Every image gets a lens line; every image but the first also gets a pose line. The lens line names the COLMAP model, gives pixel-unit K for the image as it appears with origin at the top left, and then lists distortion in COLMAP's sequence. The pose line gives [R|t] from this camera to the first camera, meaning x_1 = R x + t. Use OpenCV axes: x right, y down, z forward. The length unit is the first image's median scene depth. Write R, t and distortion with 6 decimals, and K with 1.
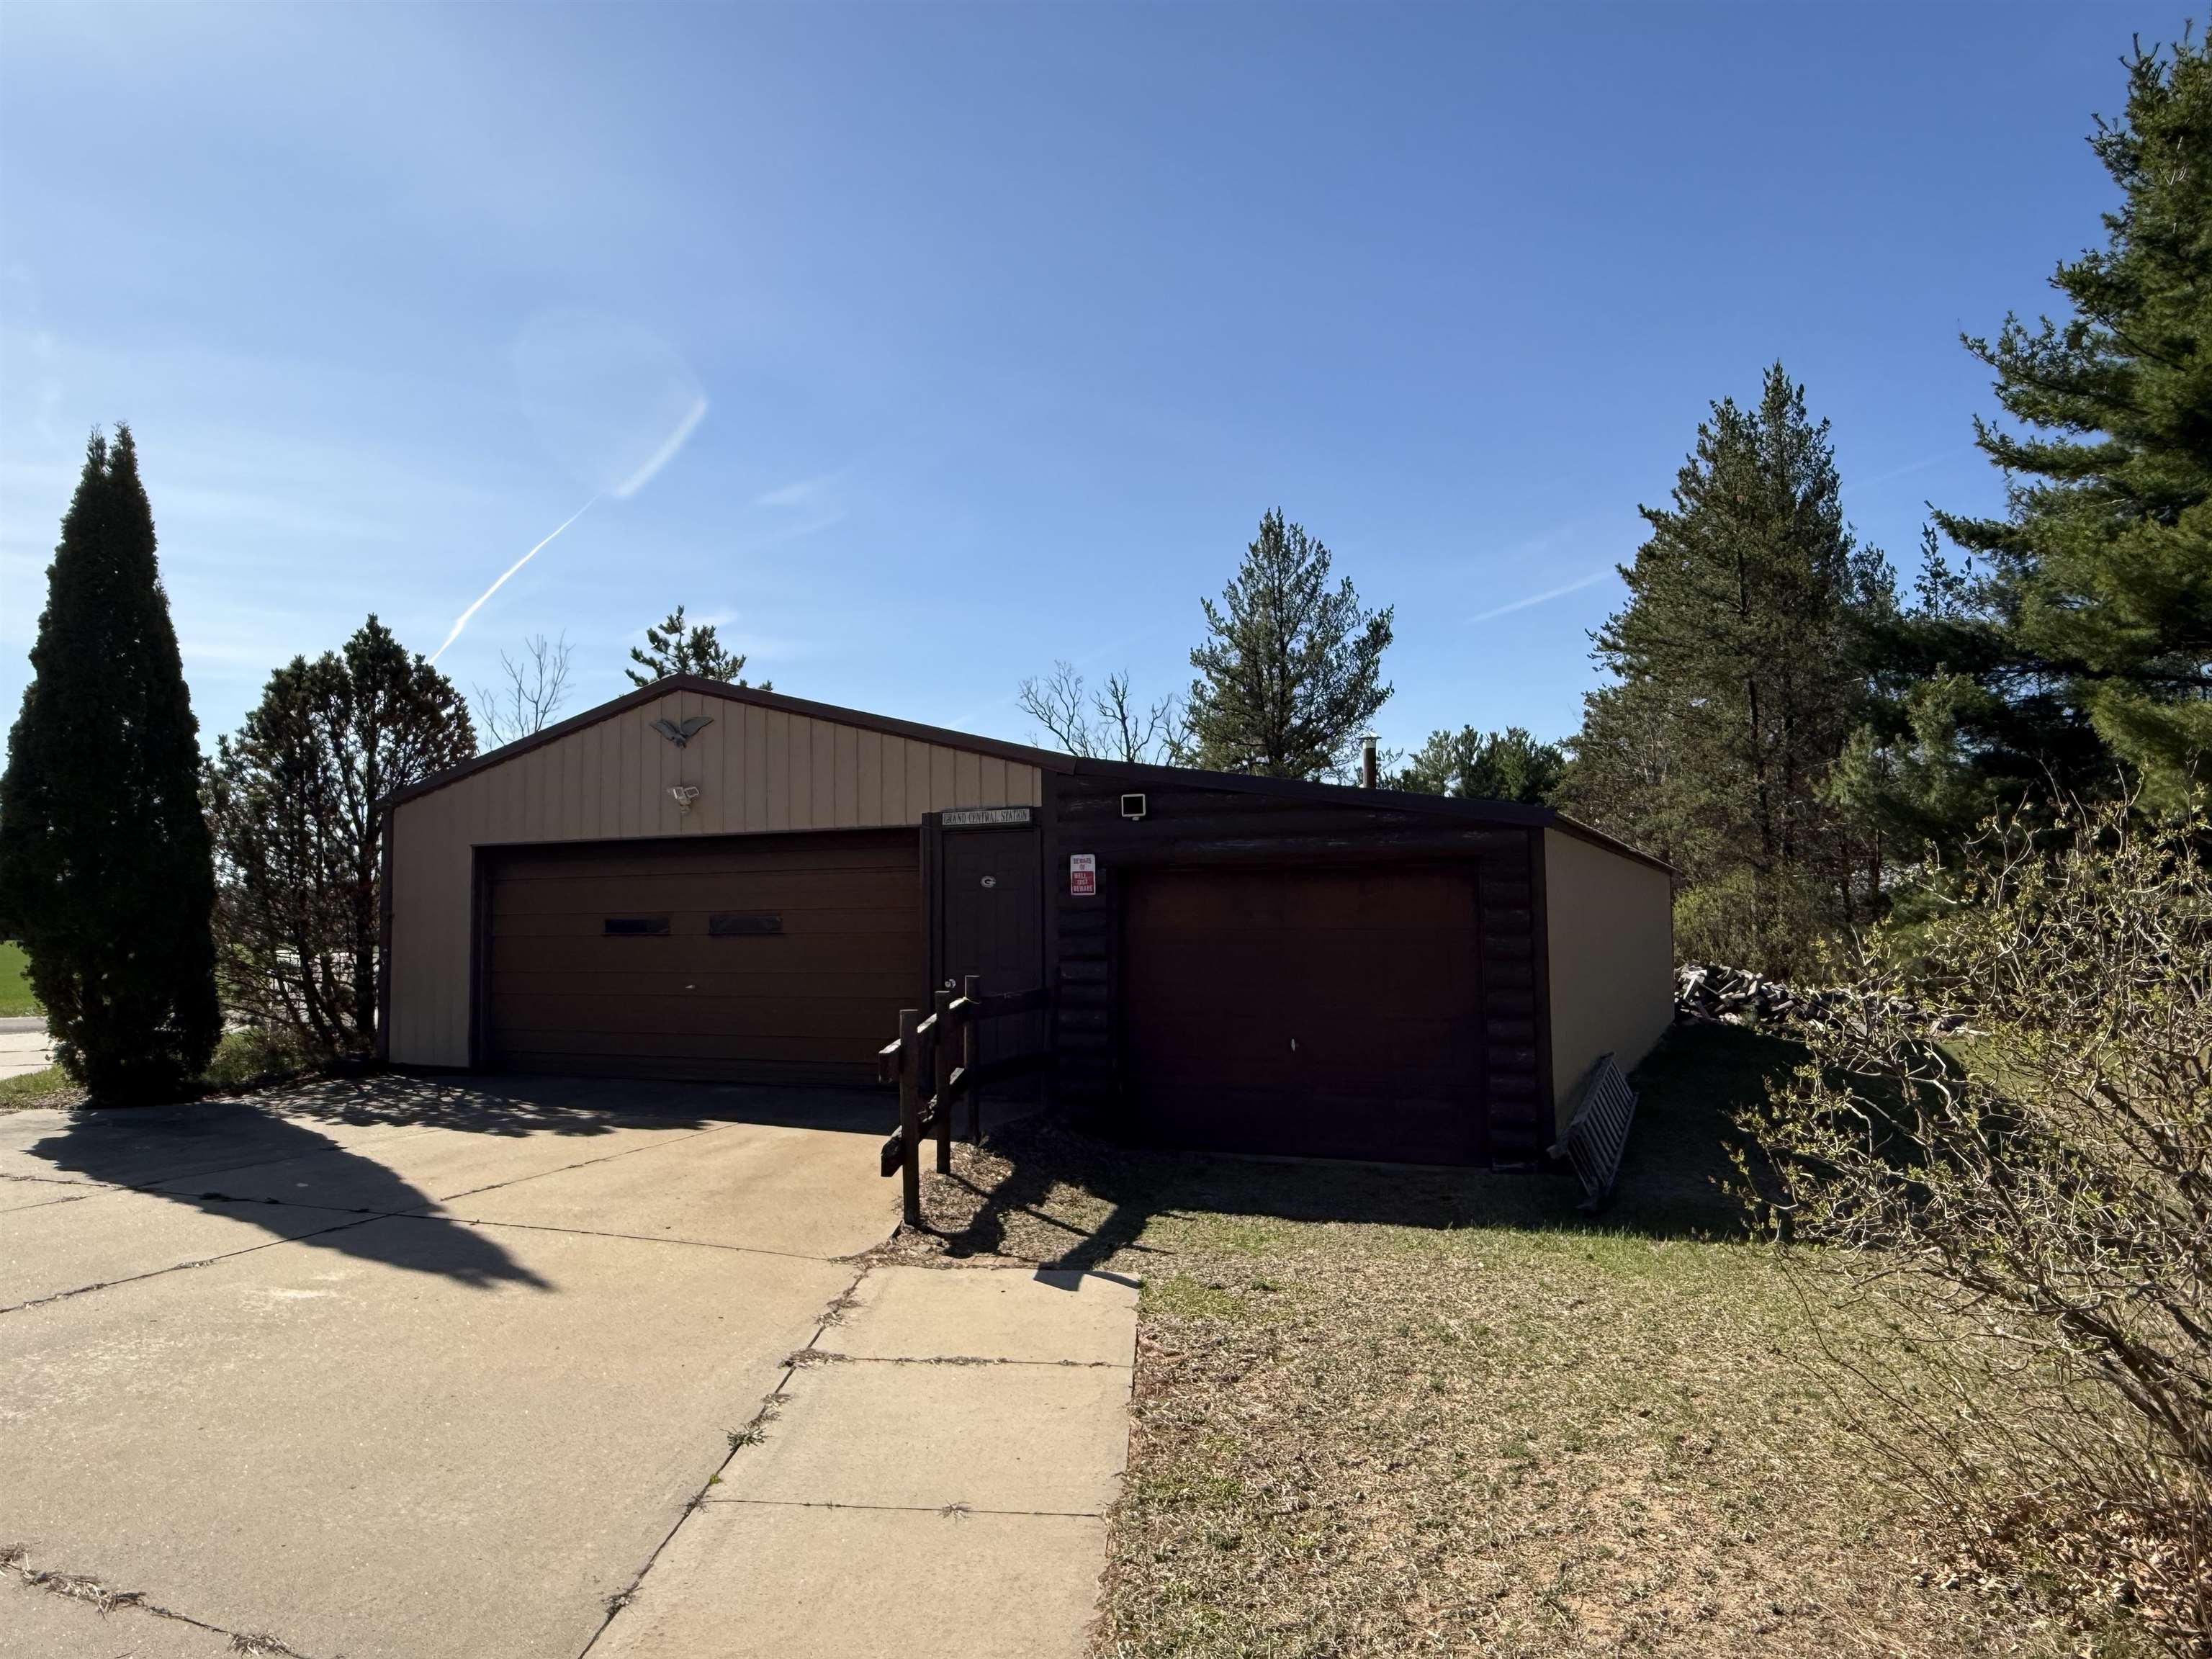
lens RADIAL K [[1446.7, 0, 1101.0], [0, 1446.7, 836.9], [0, 0, 1]] dist [-0.008270, 0.006651]
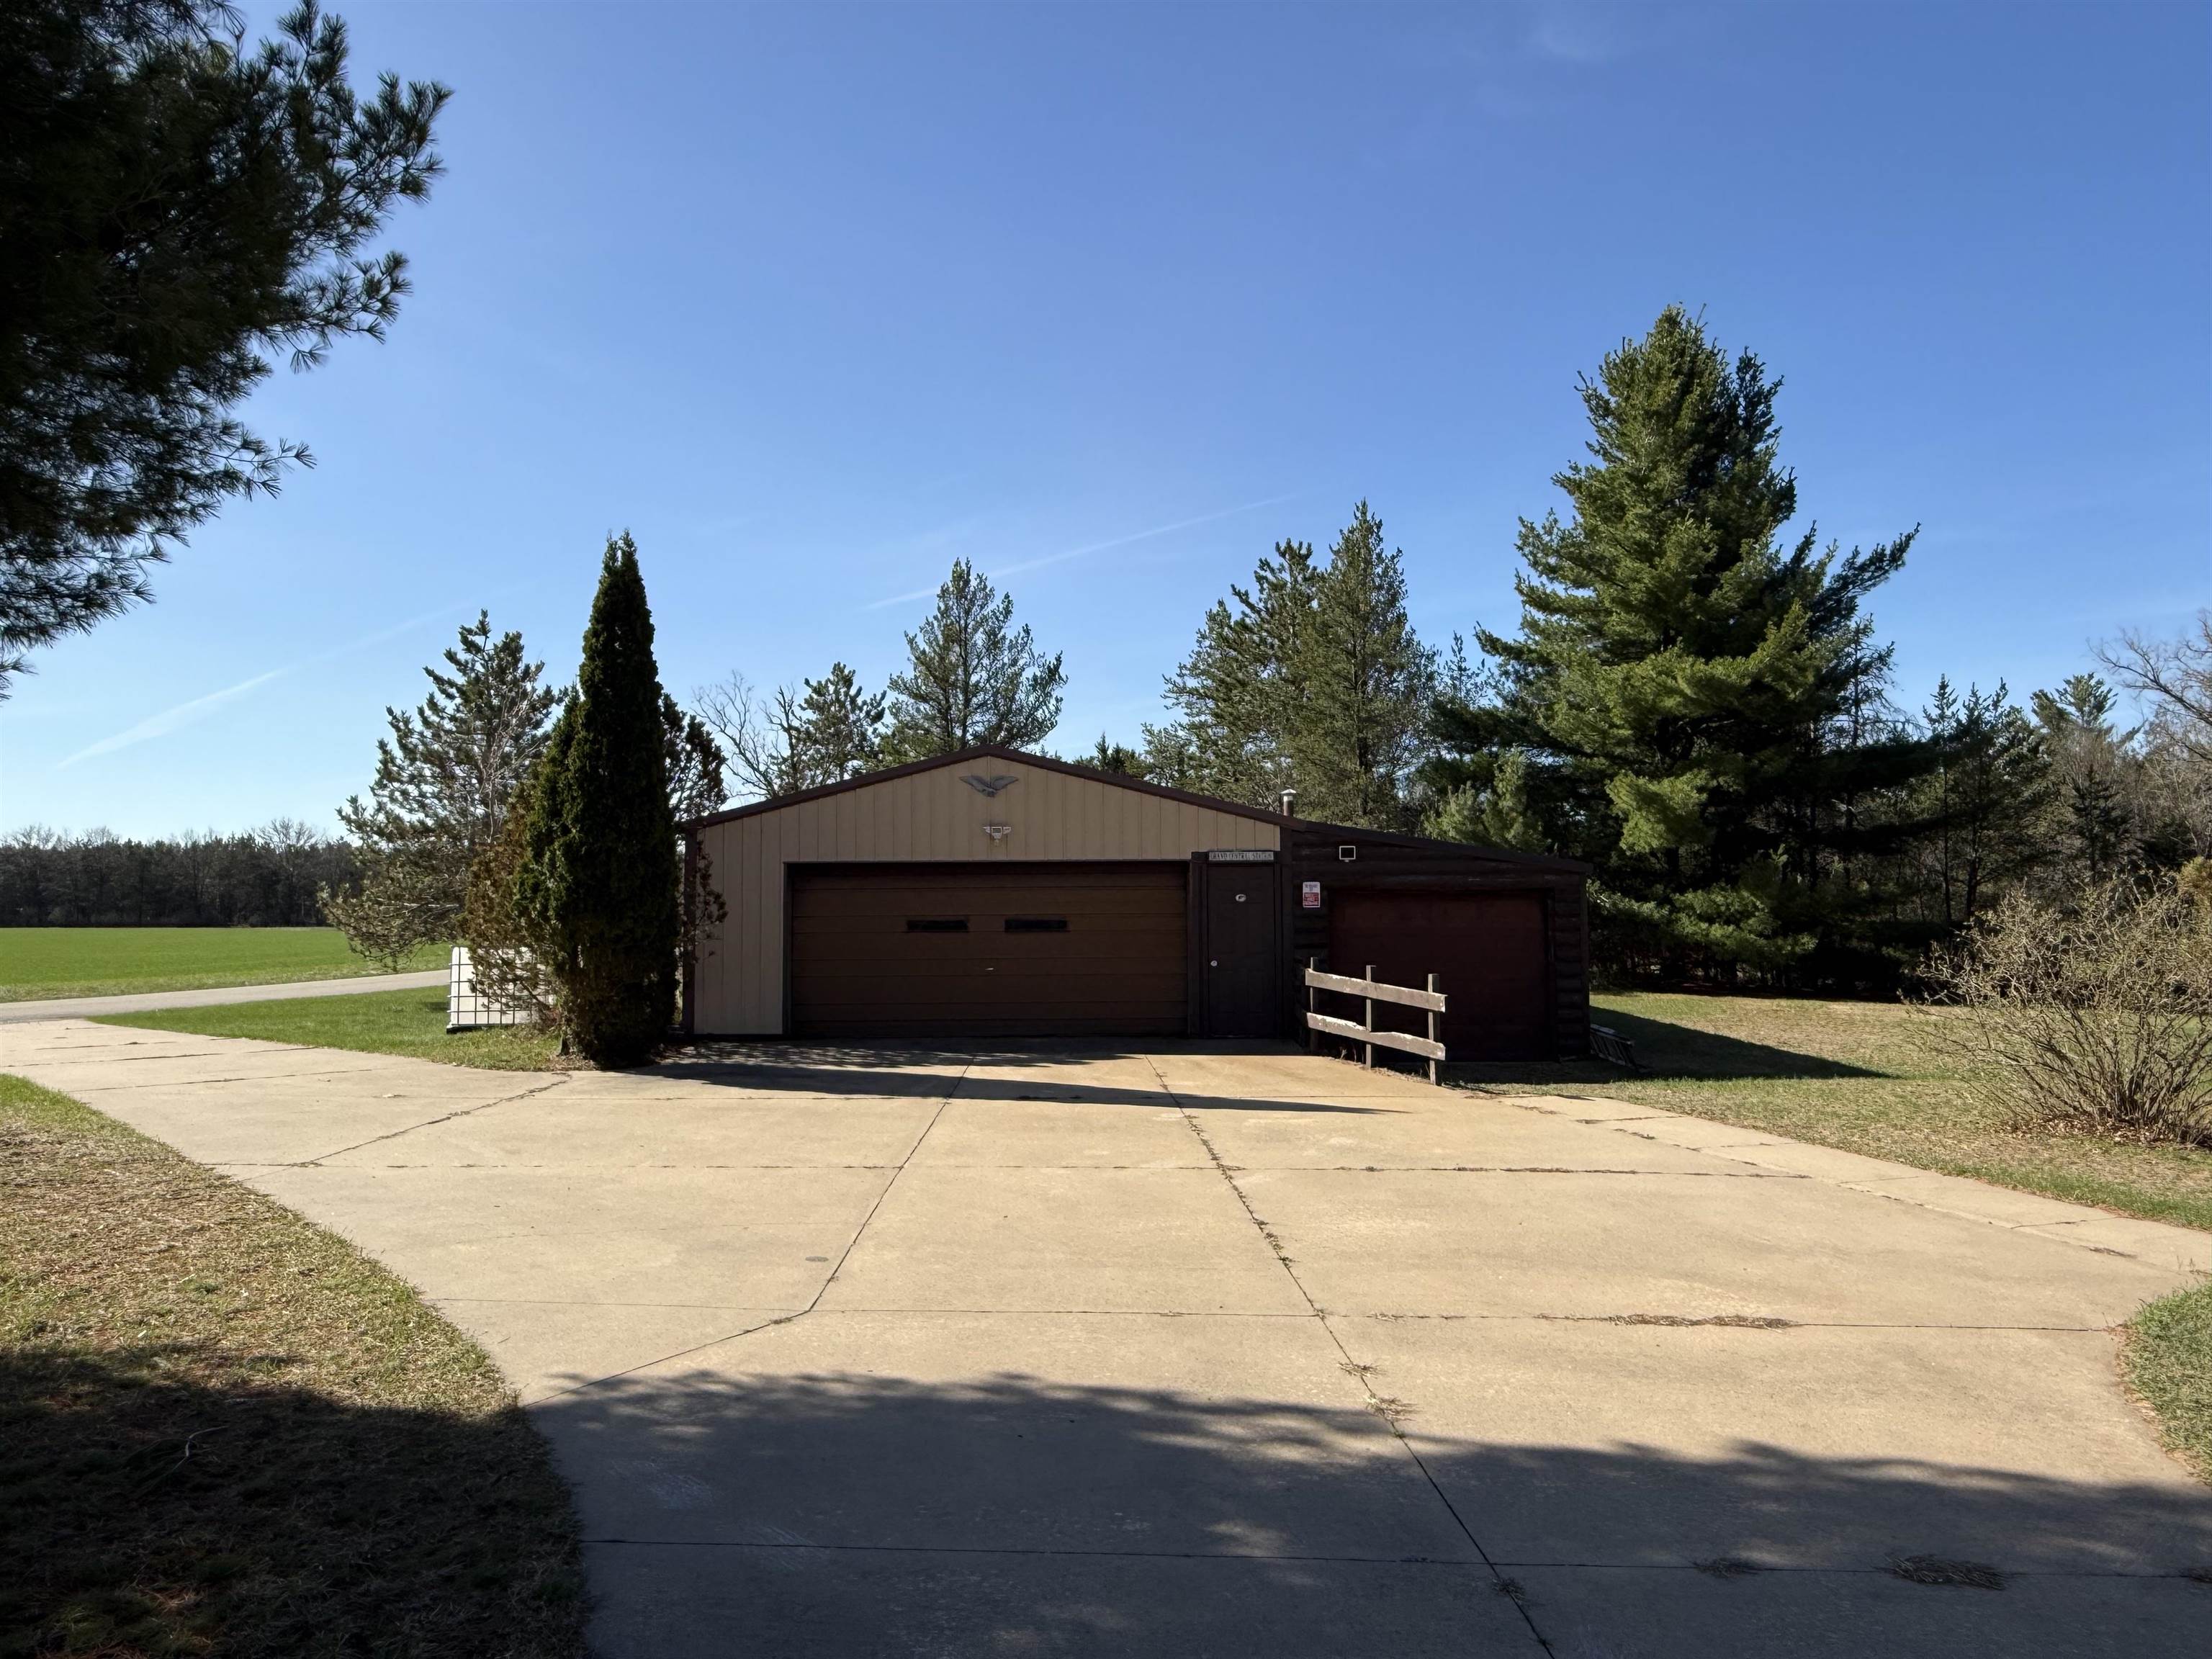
lens RADIAL K [[1446.7, 0, 1101.0], [0, 1446.7, 836.9], [0, 0, 1]] dist [-0.008270, 0.006651]
pose [[0.907914, 0.025231, 0.418396, -0.717054], [-0.029069, 0.999573, 0.002800, -0.028439], [-0.418147, -0.014704, 0.908261, -0.287746]]
